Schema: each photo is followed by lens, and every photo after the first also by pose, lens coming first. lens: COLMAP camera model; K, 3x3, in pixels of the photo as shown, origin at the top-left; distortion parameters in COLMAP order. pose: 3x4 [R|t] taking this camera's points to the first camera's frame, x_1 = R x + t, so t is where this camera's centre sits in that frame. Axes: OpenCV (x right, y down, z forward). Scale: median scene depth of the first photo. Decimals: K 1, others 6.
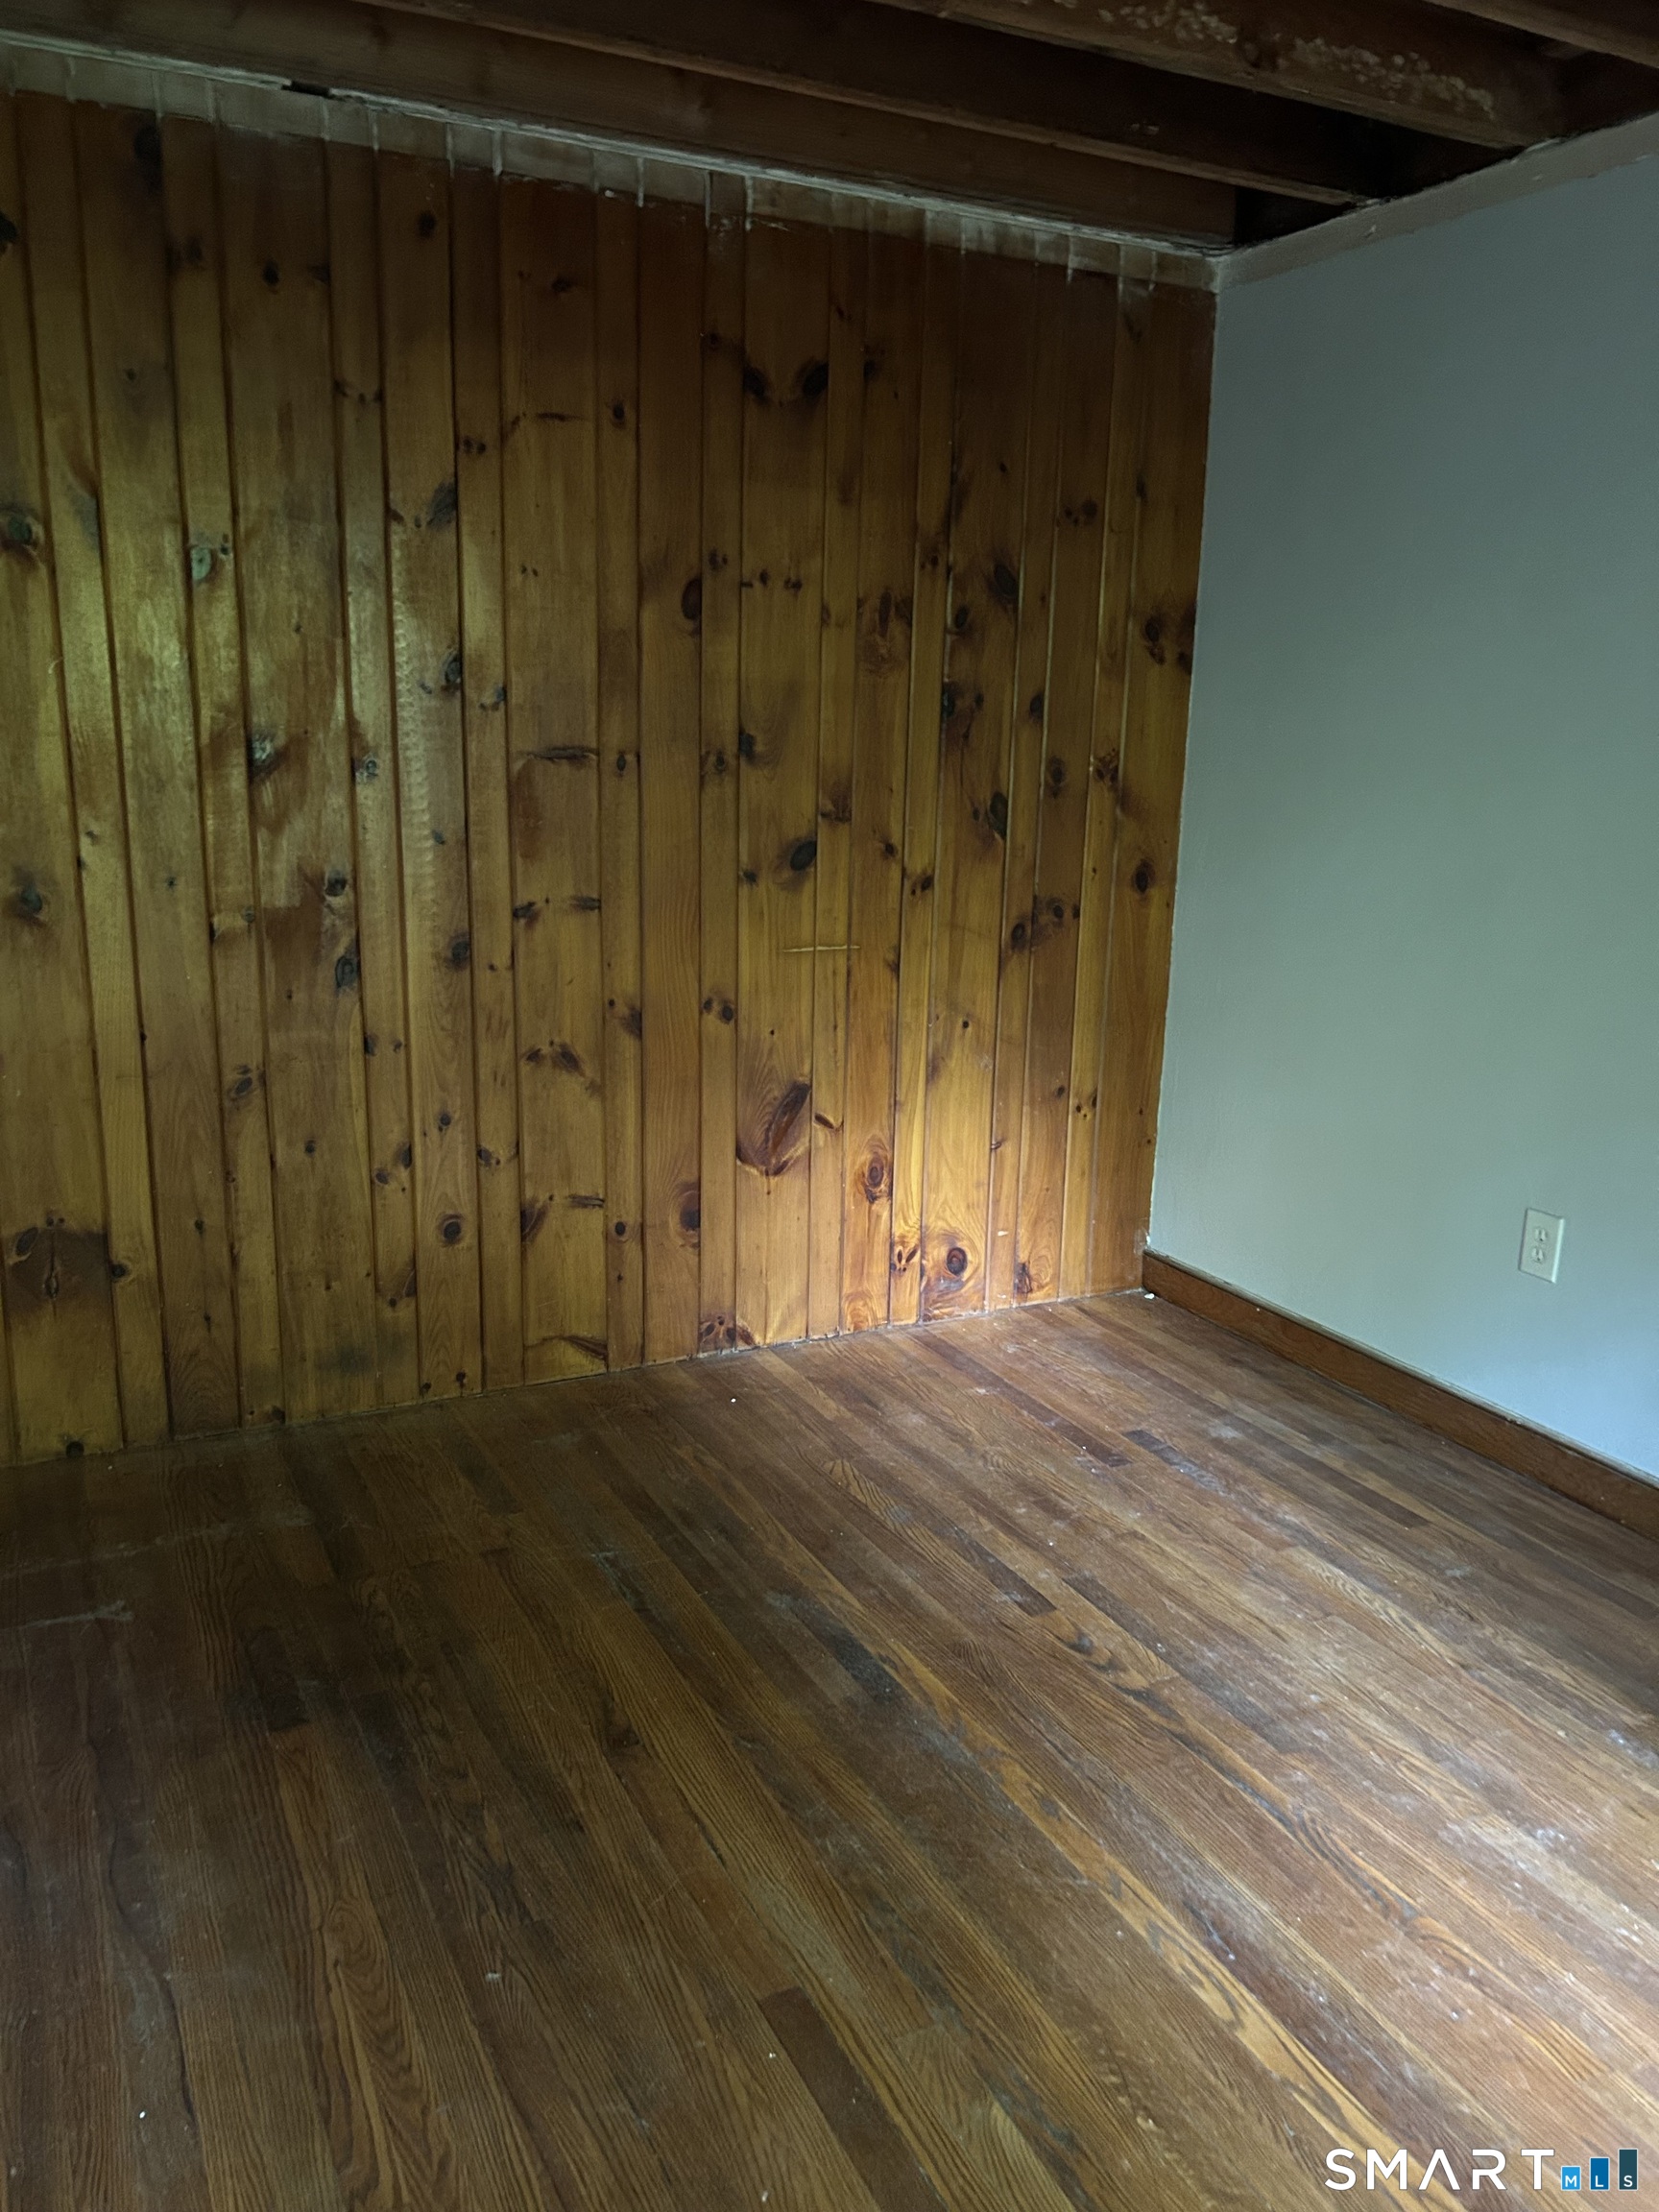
lens RADIAL K [[1687.1, 0, 830.5], [0, 1687.1, 1115.3], [0, 0, 1]] dist [0.070936, -0.152094]
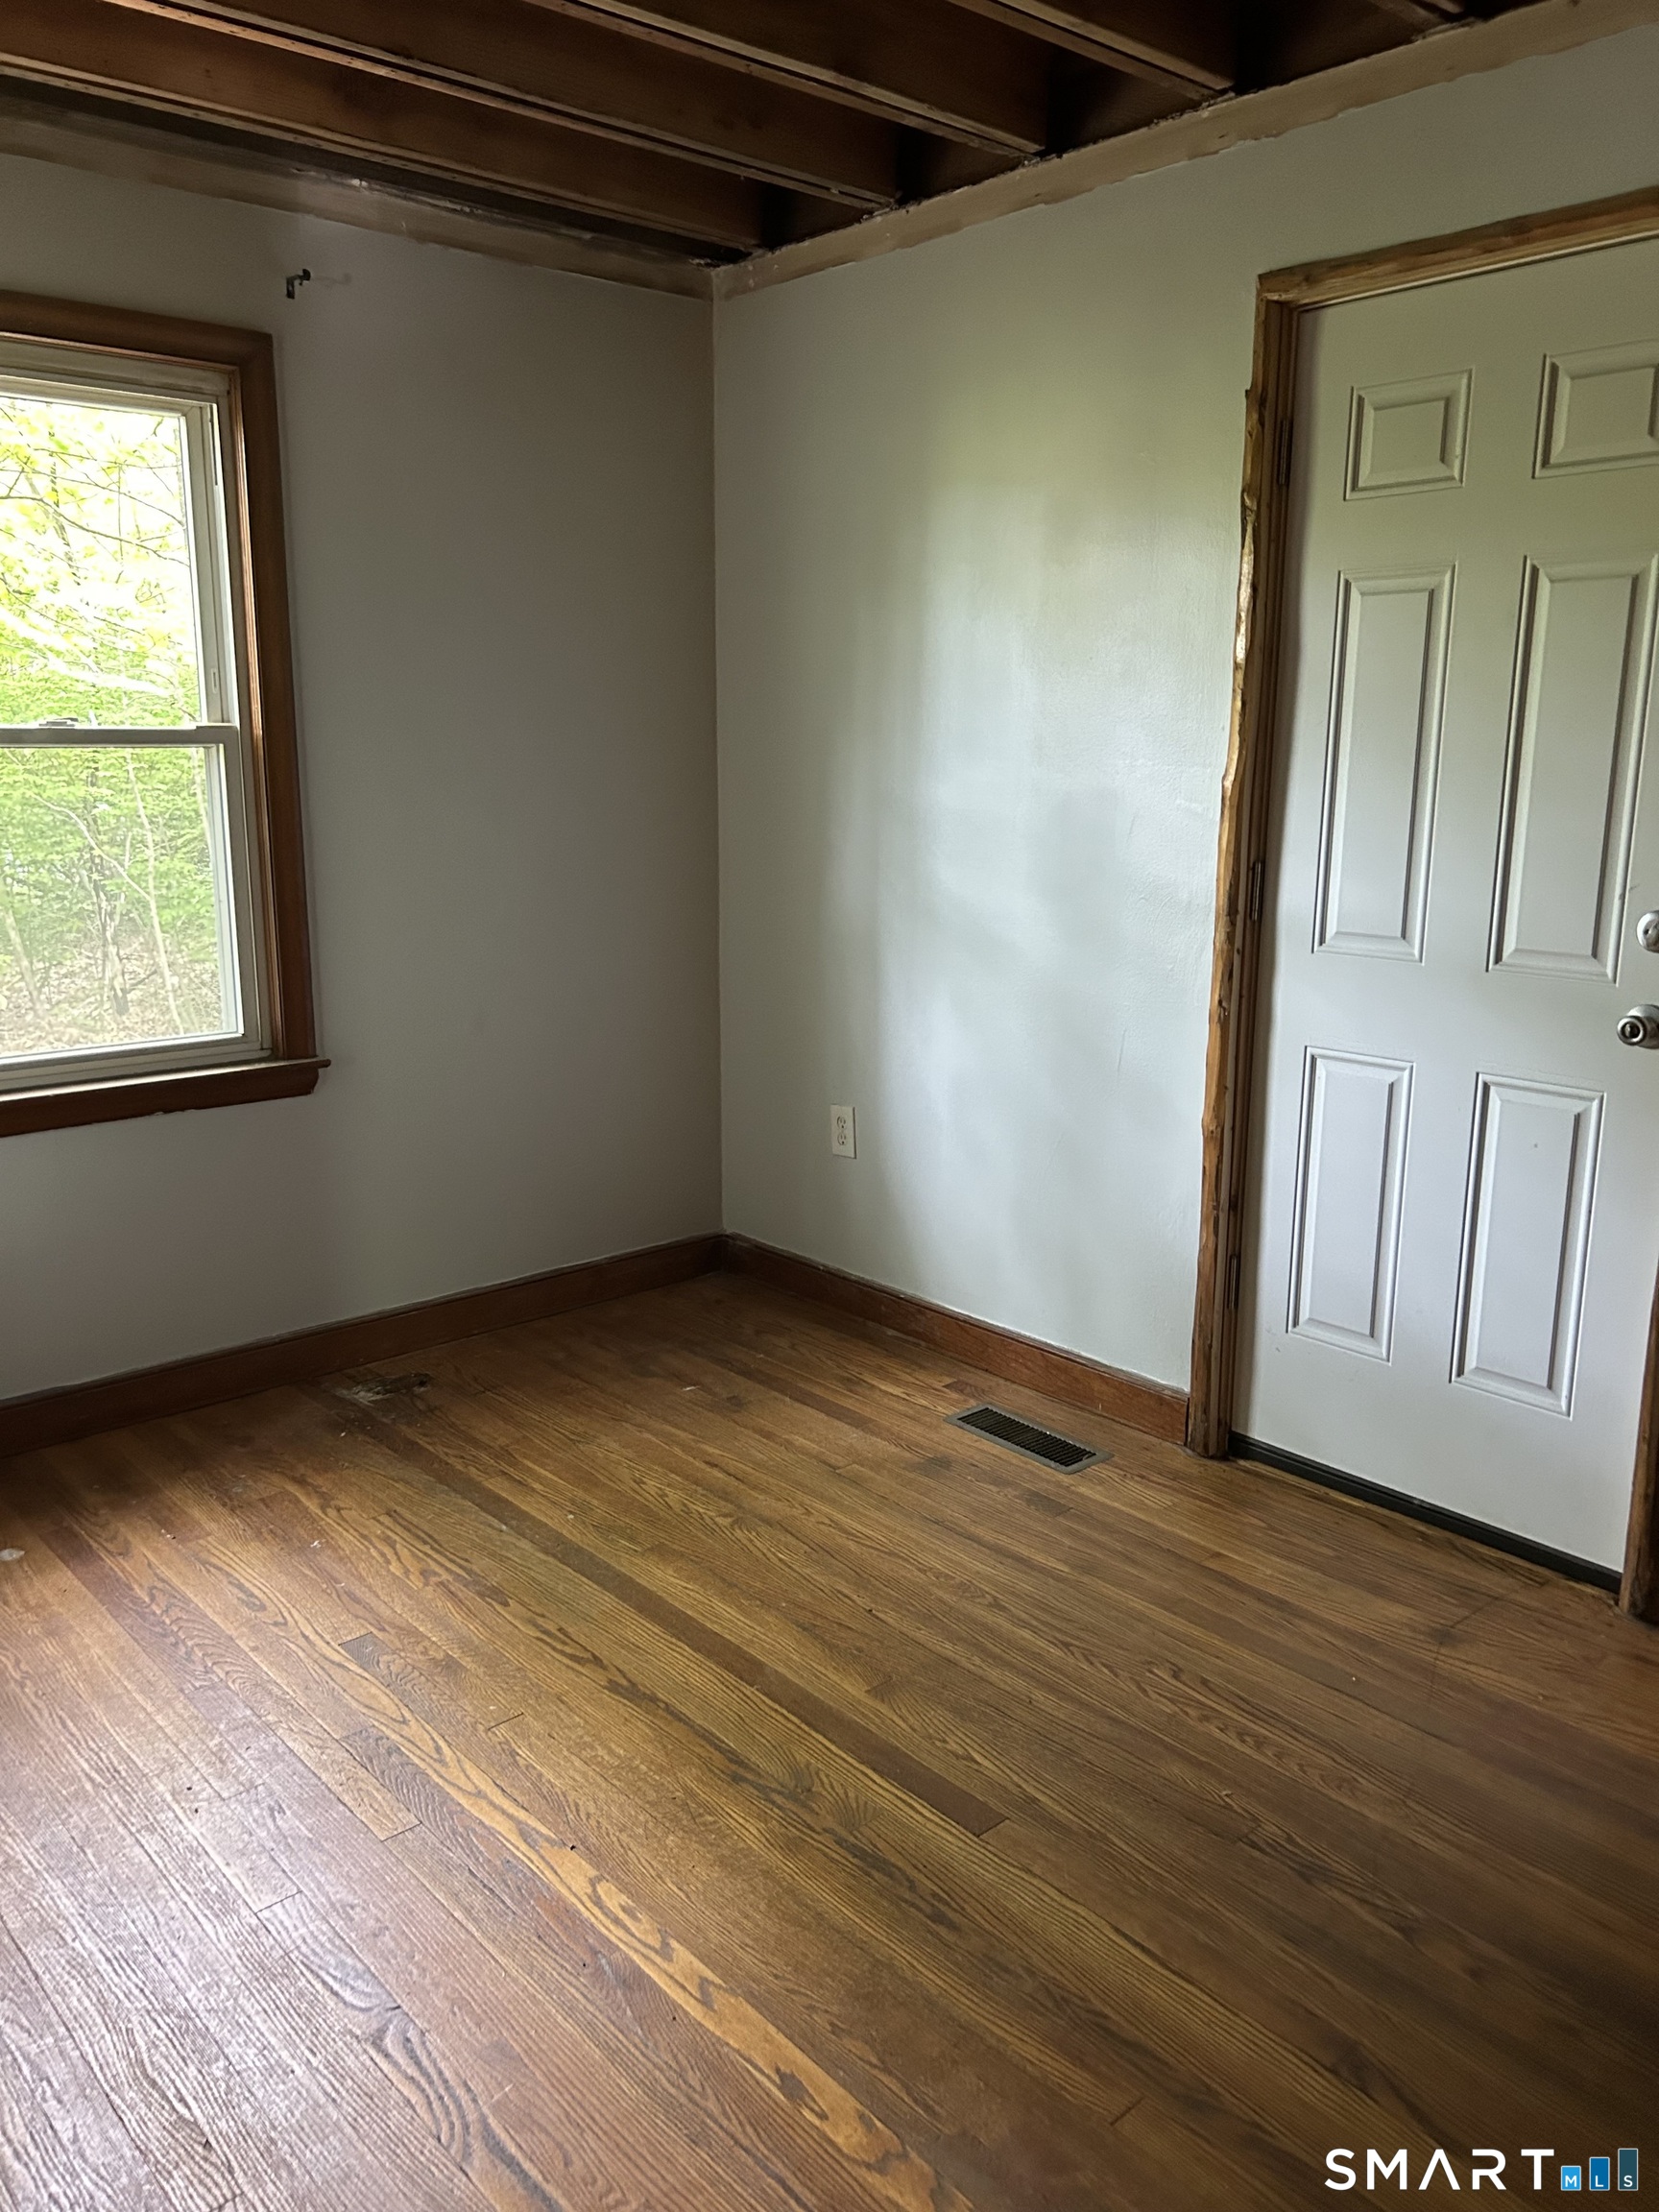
lens RADIAL K [[1687.1, 0, 830.5], [0, 1687.1, 1115.3], [0, 0, 1]] dist [0.070936, -0.152094]
pose [[-0.968373, 0.033735, -0.247215, 0.334313], [-0.076074, 0.903719, 0.421313, -0.382136], [0.237626, 0.426795, -0.872571, 1.724034]]
